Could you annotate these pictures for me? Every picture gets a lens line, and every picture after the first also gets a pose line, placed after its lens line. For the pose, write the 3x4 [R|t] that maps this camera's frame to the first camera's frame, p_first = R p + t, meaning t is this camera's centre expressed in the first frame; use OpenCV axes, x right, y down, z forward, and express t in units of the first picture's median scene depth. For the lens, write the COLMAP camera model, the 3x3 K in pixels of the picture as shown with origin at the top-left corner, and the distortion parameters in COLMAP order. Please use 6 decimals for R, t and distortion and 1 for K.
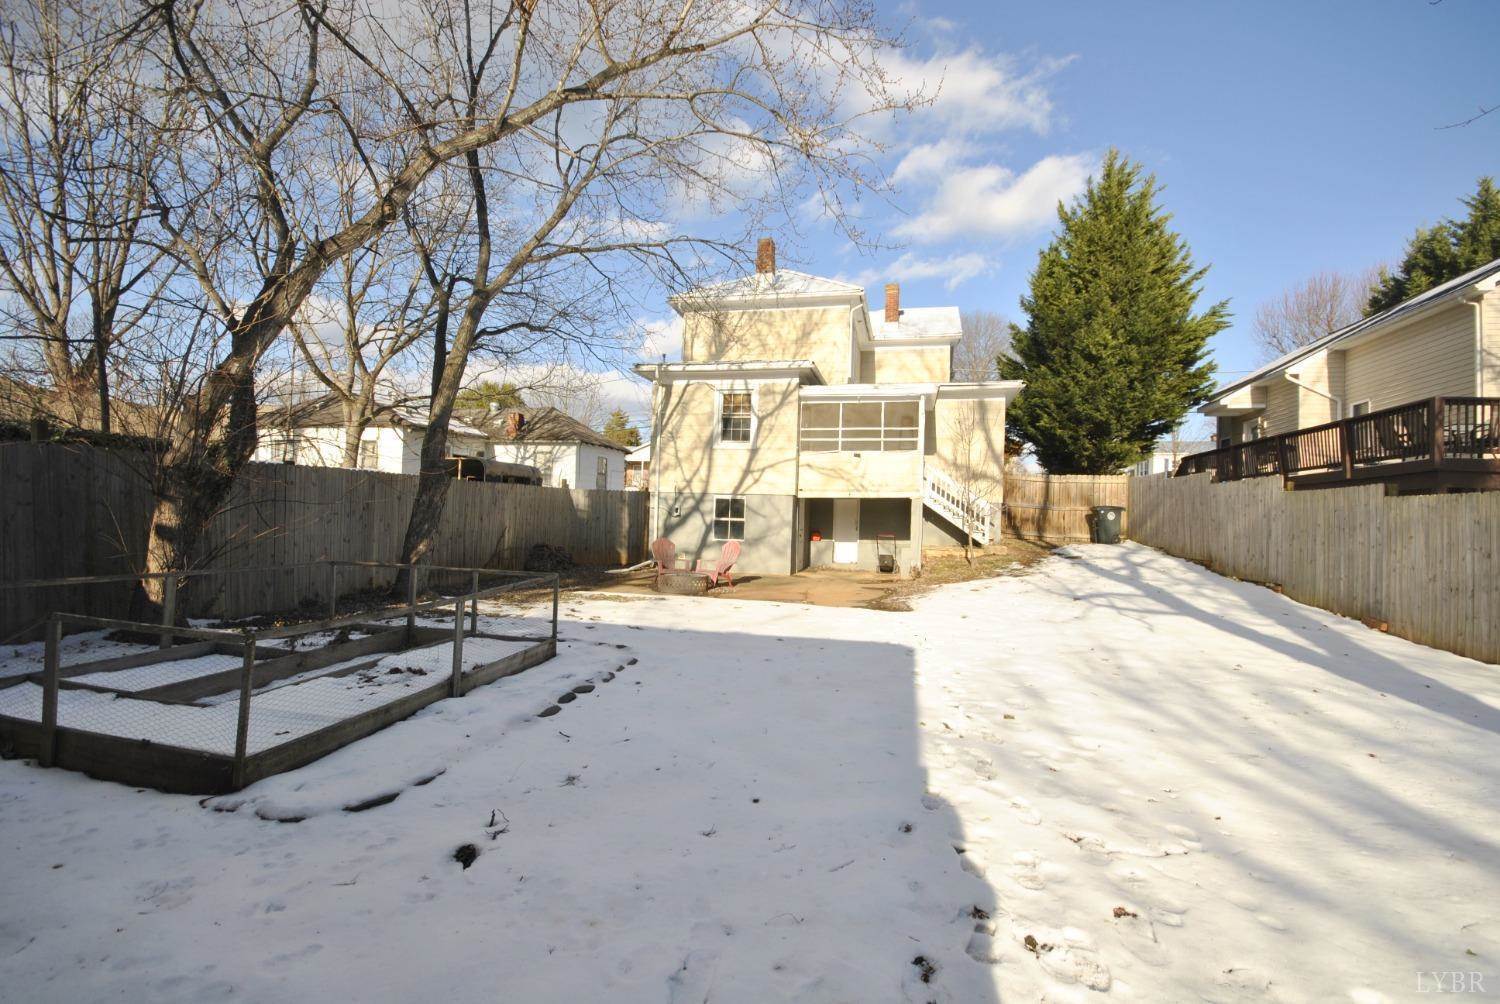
lens RADIAL K [[659.7, 0, 766.1], [0, 659.7, 499.7], [0, 0, 1]] dist [0.004551, -0.004711]
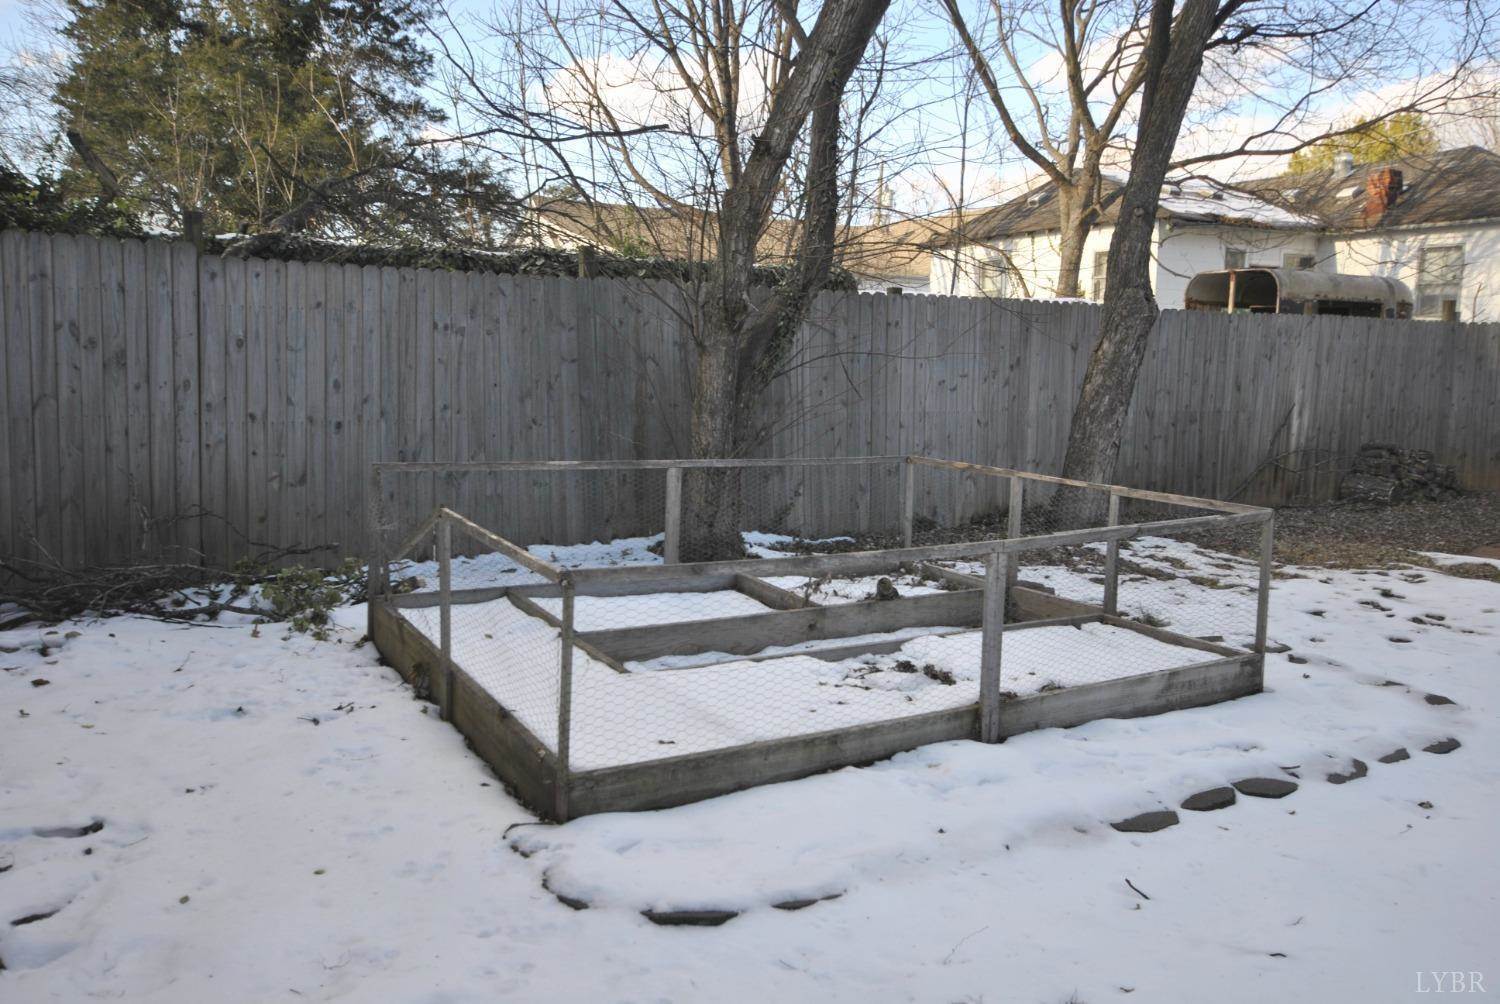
lens RADIAL K [[1229.8, 0, 750.0], [0, 1229.8, 502.0], [0, 0, 1]] dist [0.015924, 0.008000]
pose [[0.655577, 0.076786, -0.751214, 0.097222], [0.012389, 0.993589, 0.112372, 0.014431], [0.755026, -0.082976, 0.650423, 0.282911]]
